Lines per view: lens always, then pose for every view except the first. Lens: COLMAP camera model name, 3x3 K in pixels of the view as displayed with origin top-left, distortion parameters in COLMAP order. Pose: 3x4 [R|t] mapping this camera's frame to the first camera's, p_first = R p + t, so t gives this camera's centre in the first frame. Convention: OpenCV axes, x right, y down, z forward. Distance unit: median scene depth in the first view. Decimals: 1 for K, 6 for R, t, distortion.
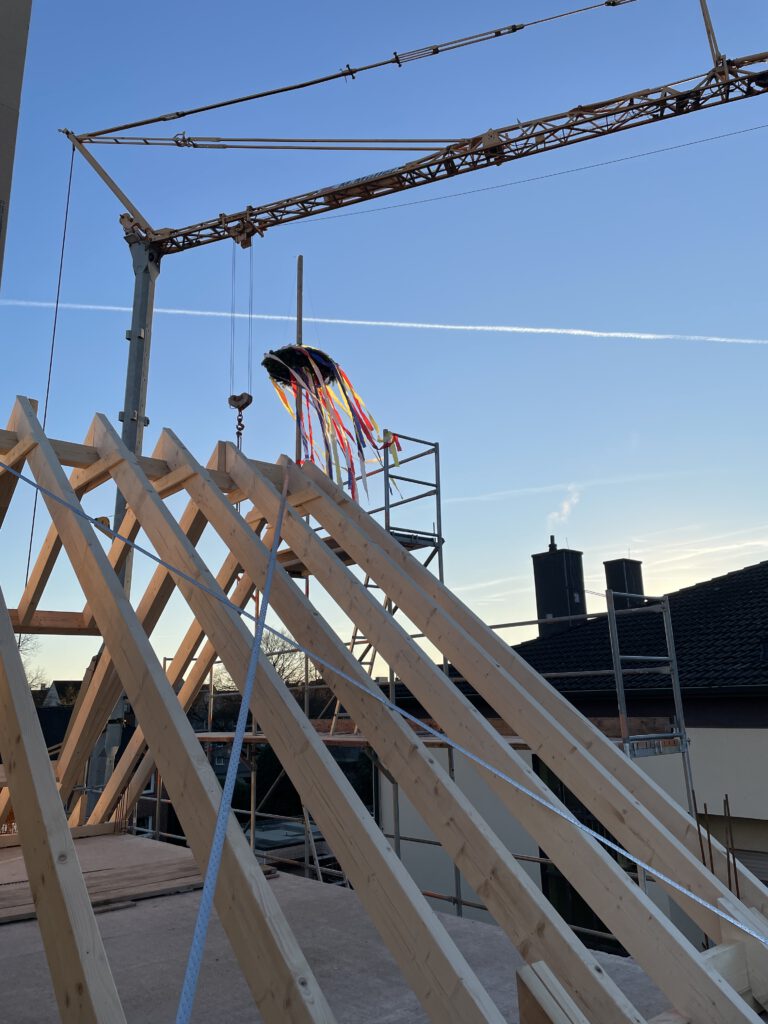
lens RADIAL K [[768.0, 0, 386.5], [0, 768.0, 507.6], [0, 0, 1]] dist [0.098739, -0.121608]
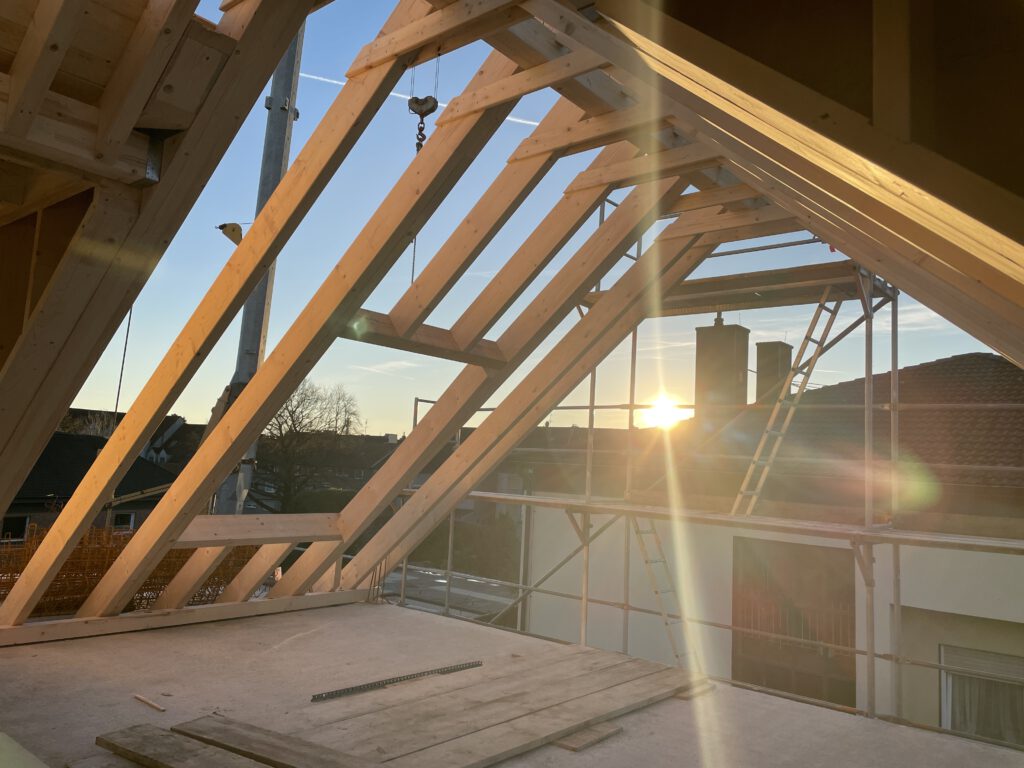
lens RADIAL K [[768.0, 0, 512.2], [0, 768.0, 375.0], [0, 0, 1]] dist [0.098739, -0.121608]
pose [[0.982032, 0.102903, 0.158188, -0.423230], [-0.122911, 0.984843, 0.122381, 0.075524], [-0.143197, -0.139625, 0.979796, 0.252751]]
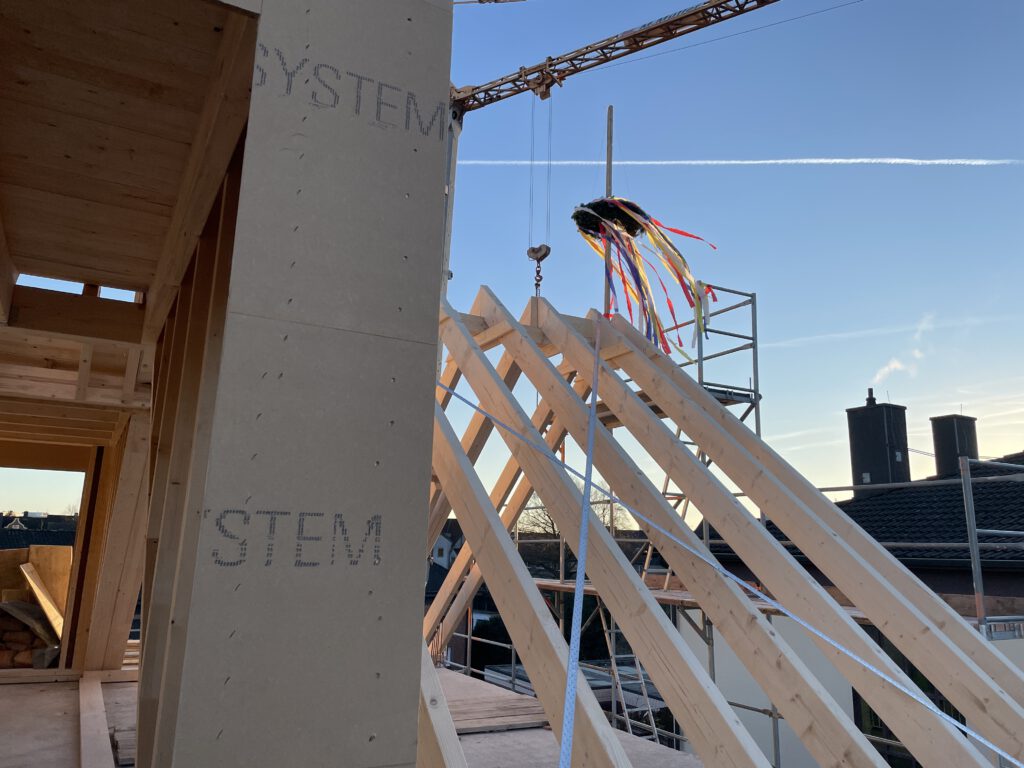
lens RADIAL K [[768.0, 0, 512.2], [0, 768.0, 375.0], [0, 0, 1]] dist [0.098739, -0.121608]
pose [[0.978450, 0.007194, -0.206357, -0.029298], [-0.001853, 0.999659, 0.026062, -0.008127], [0.206474, -0.025118, 0.978130, -0.001290]]
